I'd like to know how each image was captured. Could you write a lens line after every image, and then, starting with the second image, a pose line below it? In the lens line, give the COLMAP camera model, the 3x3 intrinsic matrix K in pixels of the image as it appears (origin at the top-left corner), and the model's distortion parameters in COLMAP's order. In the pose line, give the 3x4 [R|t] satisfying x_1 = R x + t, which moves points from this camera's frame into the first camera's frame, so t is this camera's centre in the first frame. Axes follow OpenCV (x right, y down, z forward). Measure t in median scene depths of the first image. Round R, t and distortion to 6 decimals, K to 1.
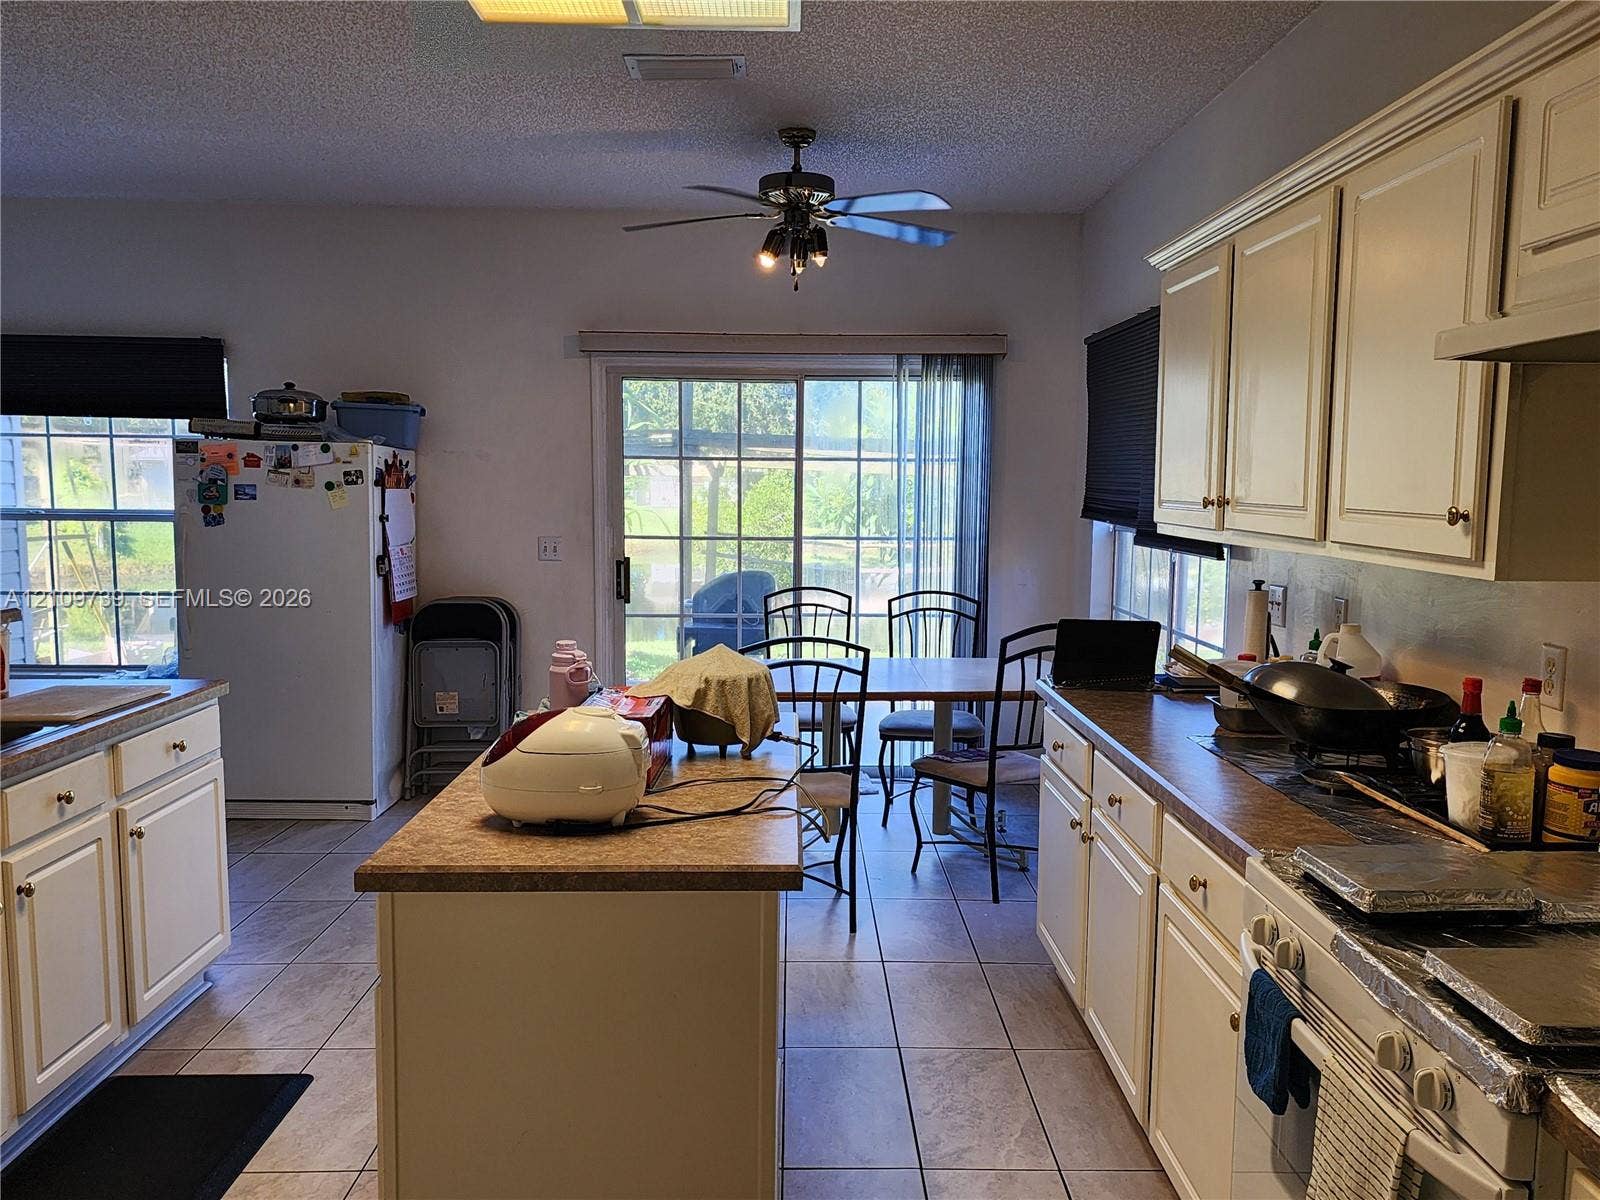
lens RADIAL K [[1098.9, 0, 801.0], [0, 1098.9, 620.2], [0, 0, 1]] dist [0.019035, -0.001935]
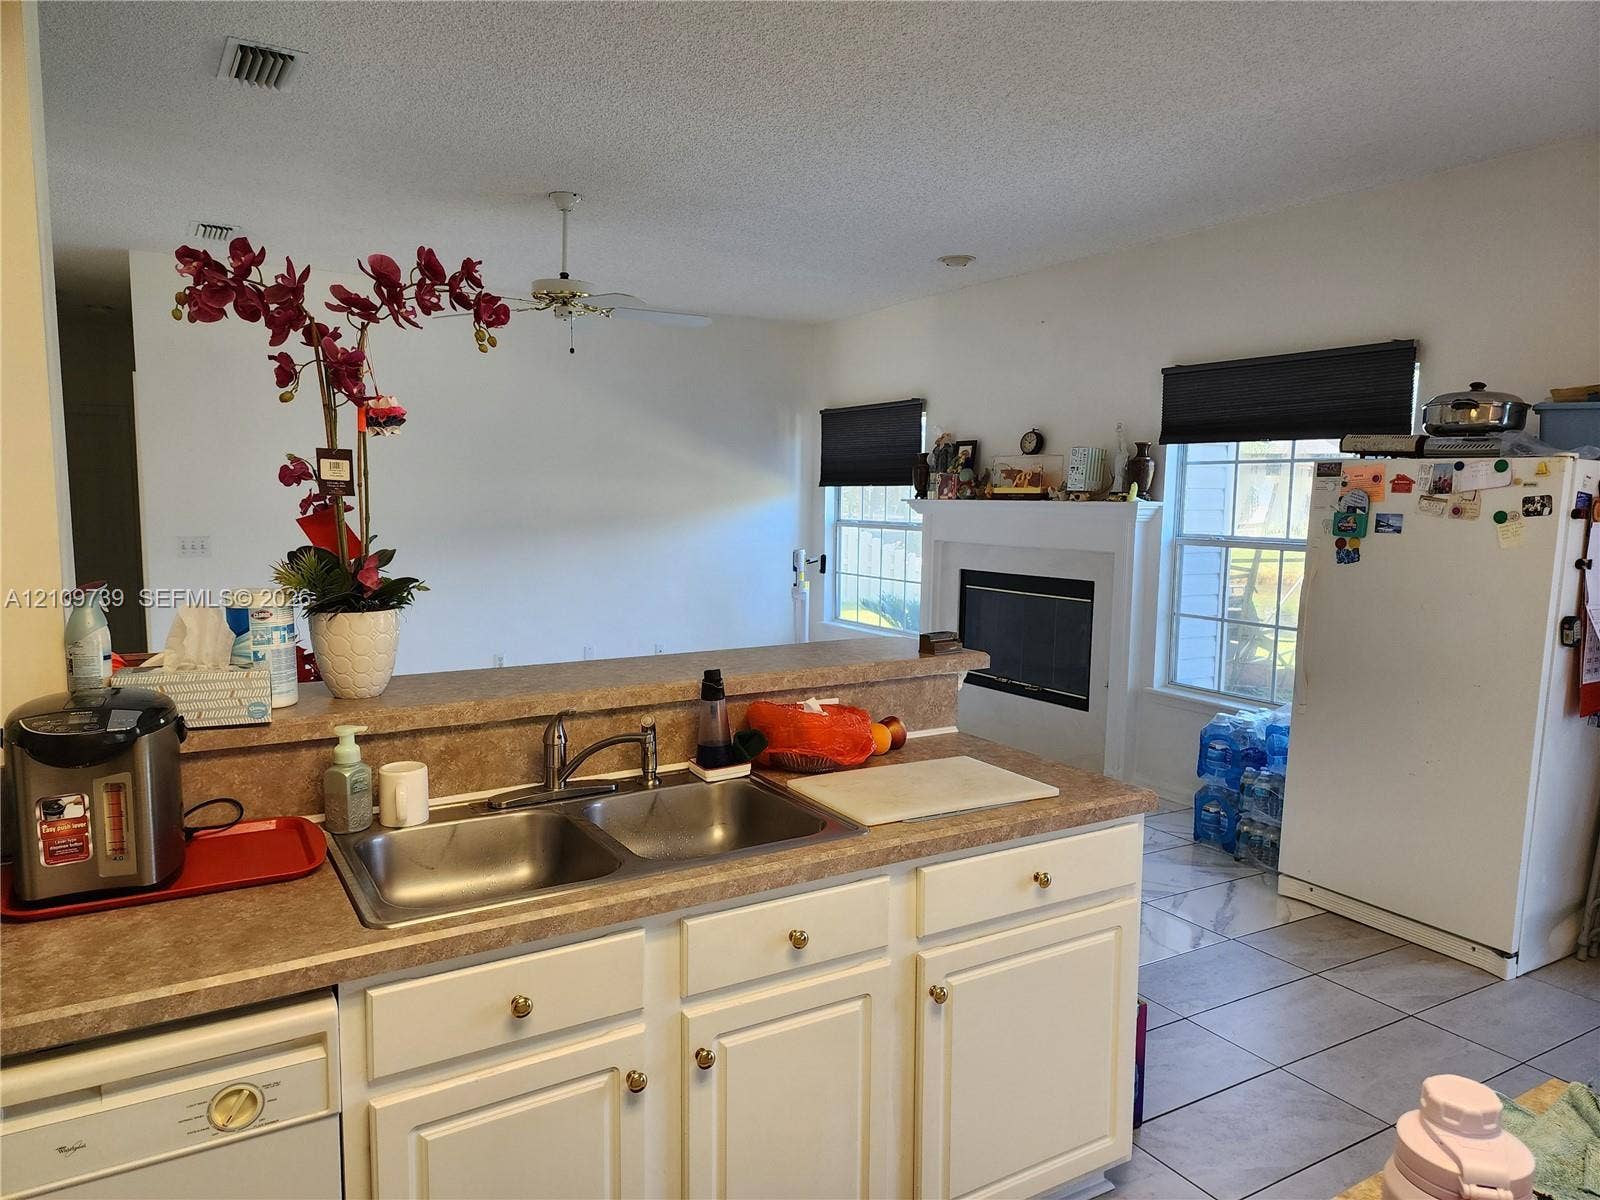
lens RADIAL K [[1098.9, 0, 801.0], [0, 1098.9, 620.2], [0, 0, 1]] dist [0.019035, -0.001935]
pose [[0.500488, 0.097133, -0.860277, -0.019767], [-0.117173, 0.992143, 0.043854, -0.031383], [0.857778, 0.078853, 0.507937, 0.231236]]
